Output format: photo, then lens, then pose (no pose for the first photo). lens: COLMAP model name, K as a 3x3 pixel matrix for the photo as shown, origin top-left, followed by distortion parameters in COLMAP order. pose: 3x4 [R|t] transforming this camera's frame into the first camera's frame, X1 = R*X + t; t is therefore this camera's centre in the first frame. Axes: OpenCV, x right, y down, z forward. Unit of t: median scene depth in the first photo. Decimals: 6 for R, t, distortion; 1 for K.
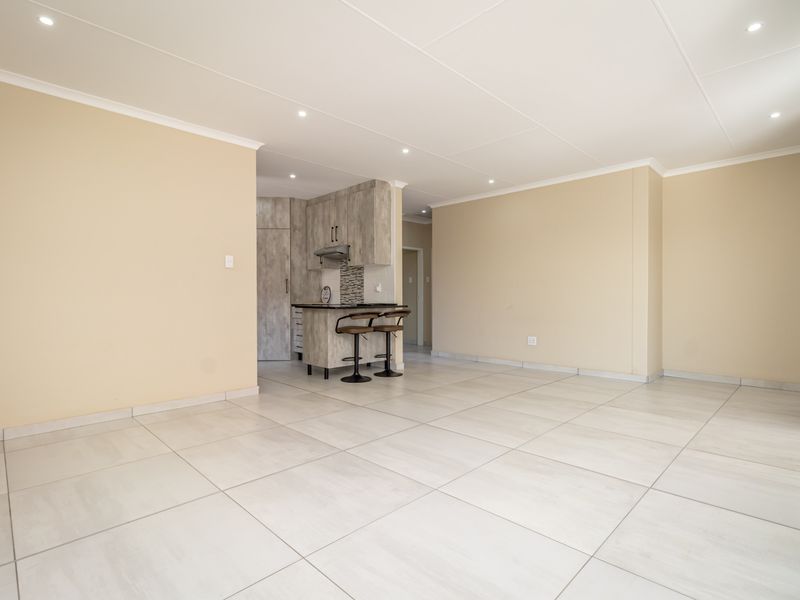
lens RADIAL K [[411.4, 0, 400.0], [0, 411.4, 300.0], [0, 0, 1]] dist [-0.002376, -0.000102]
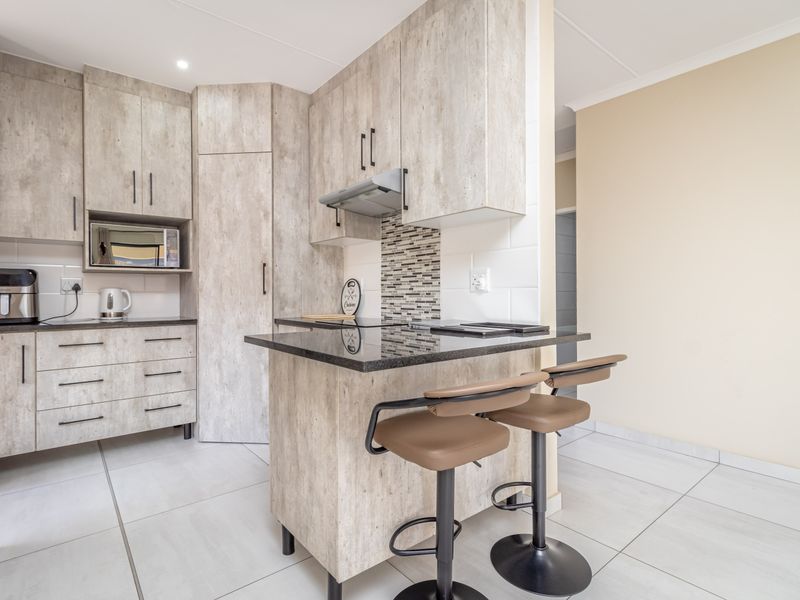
lens RADIAL K [[411.4, 0, 400.0], [0, 411.4, 300.0], [0, 0, 1]] dist [-0.002376, -0.000102]
pose [[0.995396, -0.001128, -0.095837, -0.088267], [0.001713, 0.999980, 0.006023, -0.013738], [0.095828, -0.006159, 0.995379, 0.594409]]
